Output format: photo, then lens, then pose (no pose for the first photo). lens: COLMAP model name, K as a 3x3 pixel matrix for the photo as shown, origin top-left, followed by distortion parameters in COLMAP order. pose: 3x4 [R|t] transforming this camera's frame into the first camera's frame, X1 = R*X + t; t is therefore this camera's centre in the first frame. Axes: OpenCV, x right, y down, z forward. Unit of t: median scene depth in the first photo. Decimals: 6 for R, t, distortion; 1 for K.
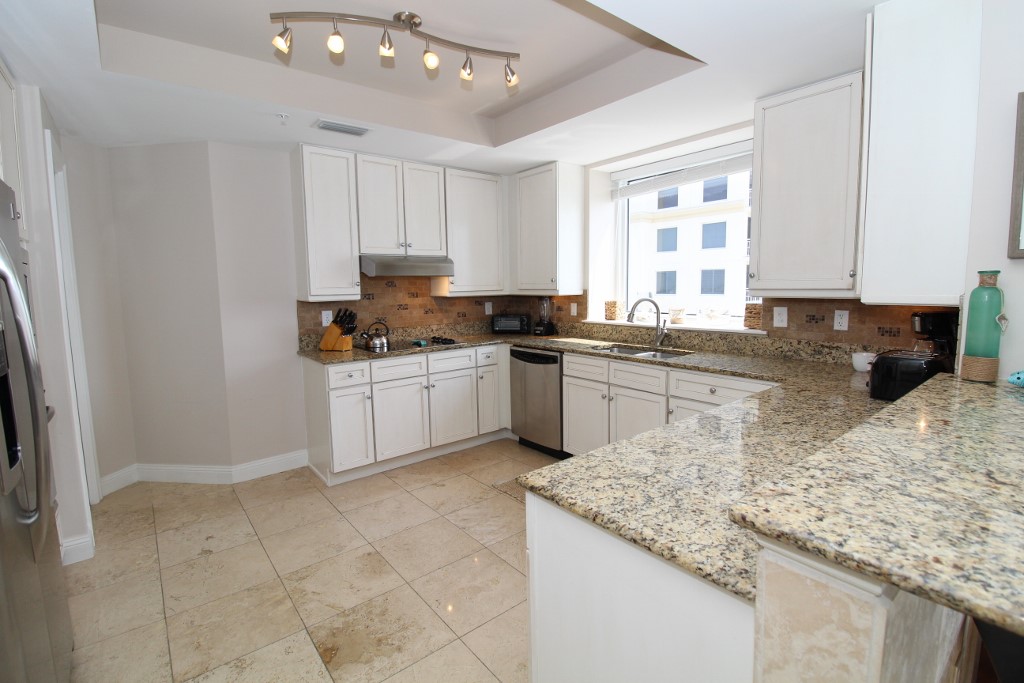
lens RADIAL K [[474.9, 0, 513.2], [0, 474.9, 336.7], [0, 0, 1]] dist [-0.010066, -0.004593]
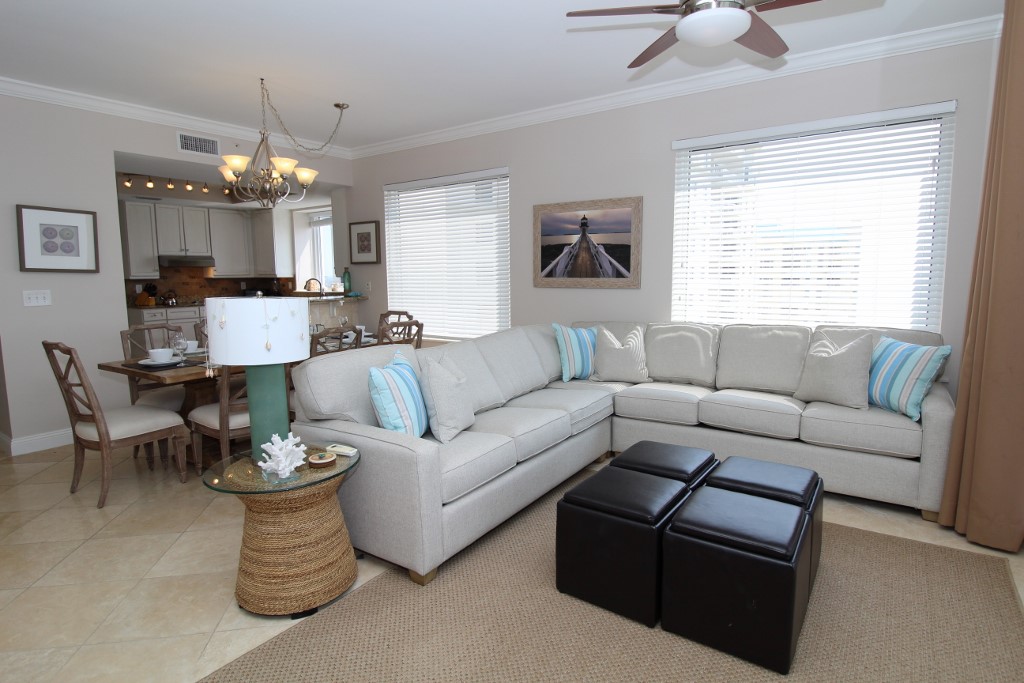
lens RADIAL K [[542.5, 0, 519.3], [0, 542.5, 336.2], [0, 0, 1]] dist [-0.002022, -0.007578]
pose [[0.957041, -0.025146, 0.288860, 0.415923], [0.024947, 0.999679, 0.004370, 0.174383], [-0.288877, 0.003024, 0.957361, -1.454034]]
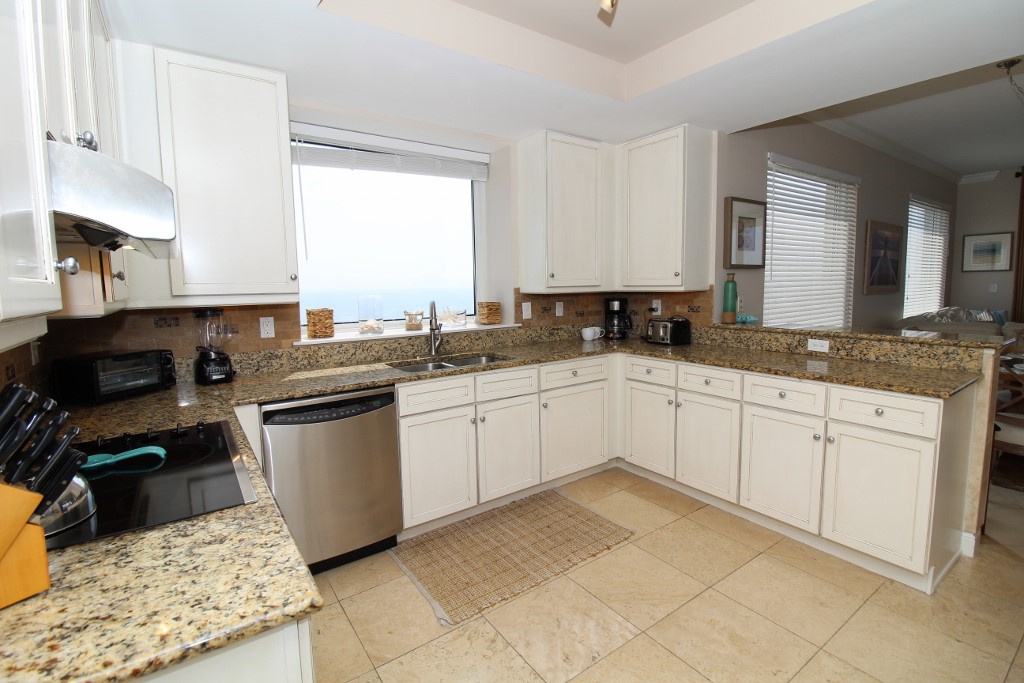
lens RADIAL K [[474.9, 0, 511.8], [0, 474.9, 334.5], [0, 0, 1]] dist [-0.010066, -0.004593]
pose [[0.055703, -0.089353, 0.994441, -0.511958], [0.128065, 0.988400, 0.081637, -0.065833], [-0.990200, 0.122806, 0.066500, 0.741310]]
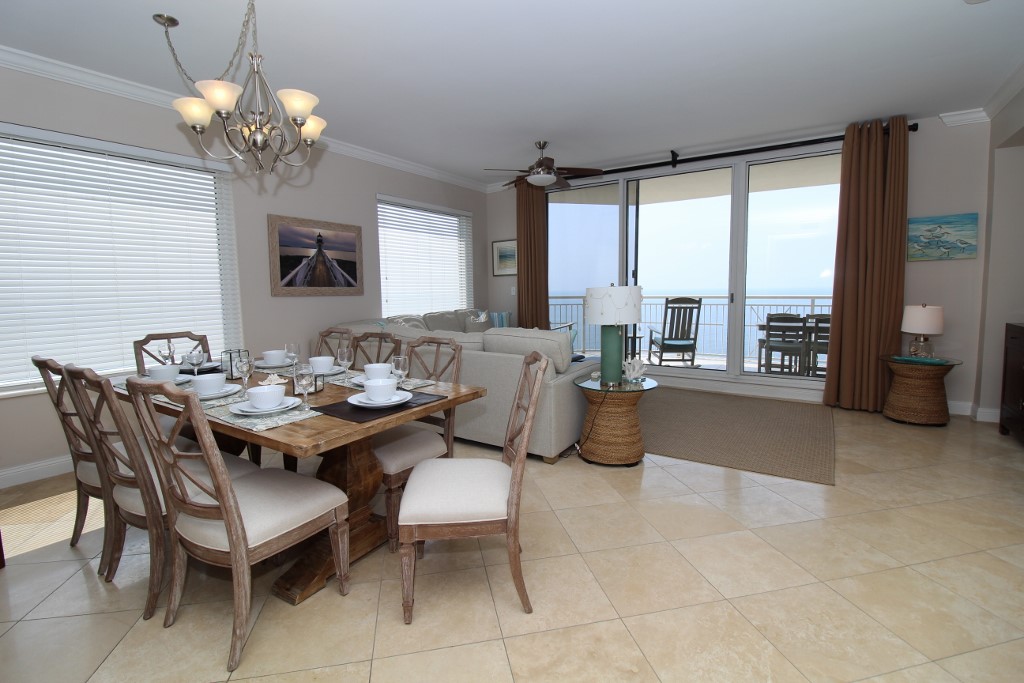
lens RADIAL K [[474.9, 0, 512.3], [0, 474.9, 333.2], [0, 0, 1]] dist [-0.010066, -0.004593]
pose [[-0.306456, -0.065063, 0.949659, -0.465939], [0.126854, 0.985971, 0.108487, 0.095587], [-0.943394, 0.153714, -0.293903, -0.355691]]
